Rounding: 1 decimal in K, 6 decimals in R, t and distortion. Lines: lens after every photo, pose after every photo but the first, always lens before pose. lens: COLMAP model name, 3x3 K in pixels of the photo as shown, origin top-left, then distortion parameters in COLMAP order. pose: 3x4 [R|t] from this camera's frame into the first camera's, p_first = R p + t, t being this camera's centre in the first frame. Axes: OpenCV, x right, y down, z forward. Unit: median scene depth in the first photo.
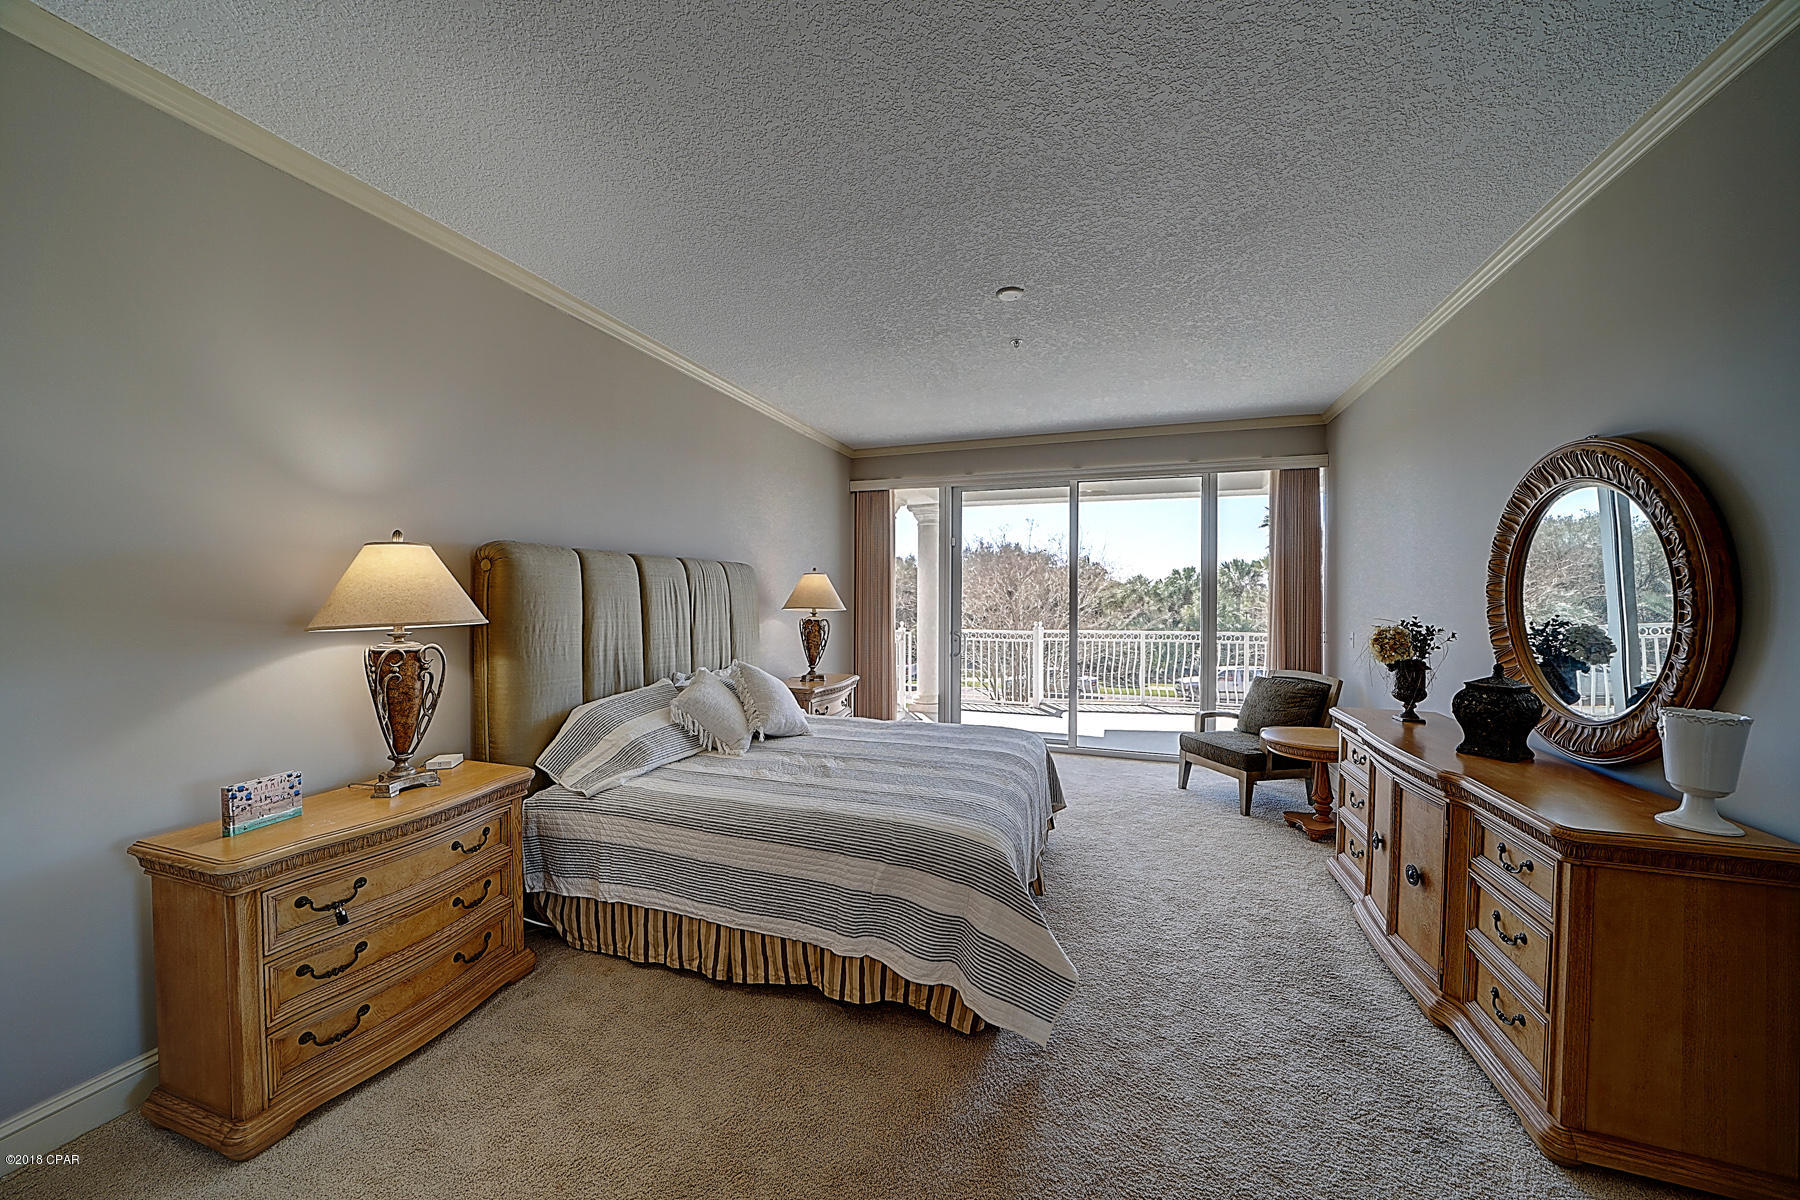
lens RADIAL K [[624.4, 0, 898.9], [0, 624.4, 600.5], [0, 0, 1]] dist [-0.022463, 0.000248]
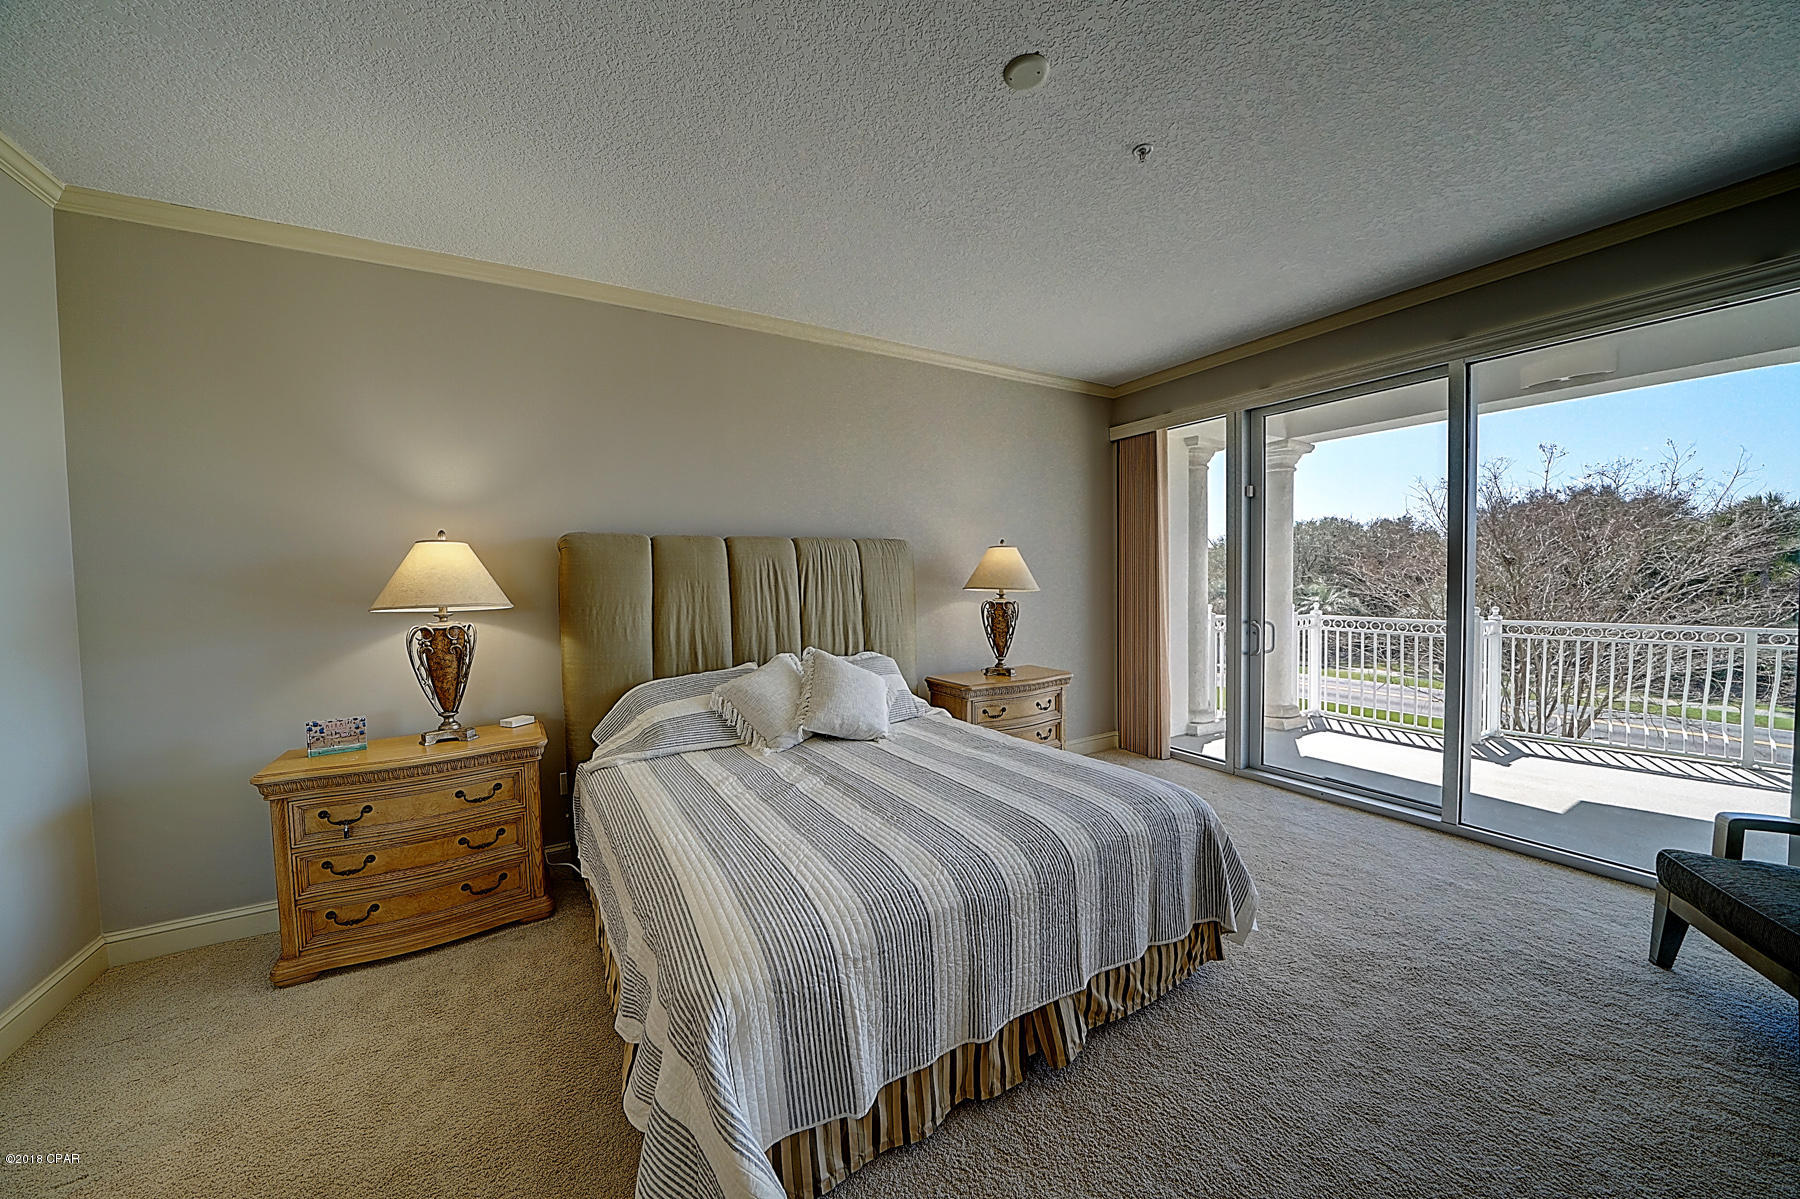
lens RADIAL K [[624.4, 0, 898.9], [0, 624.4, 600.0], [0, 0, 1]] dist [-0.022463, 0.000248]
pose [[0.769113, 0.009685, -0.639040, 0.643488], [0.013877, 0.999396, 0.031848, -0.001676], [0.638963, -0.033362, 0.768514, 0.600220]]
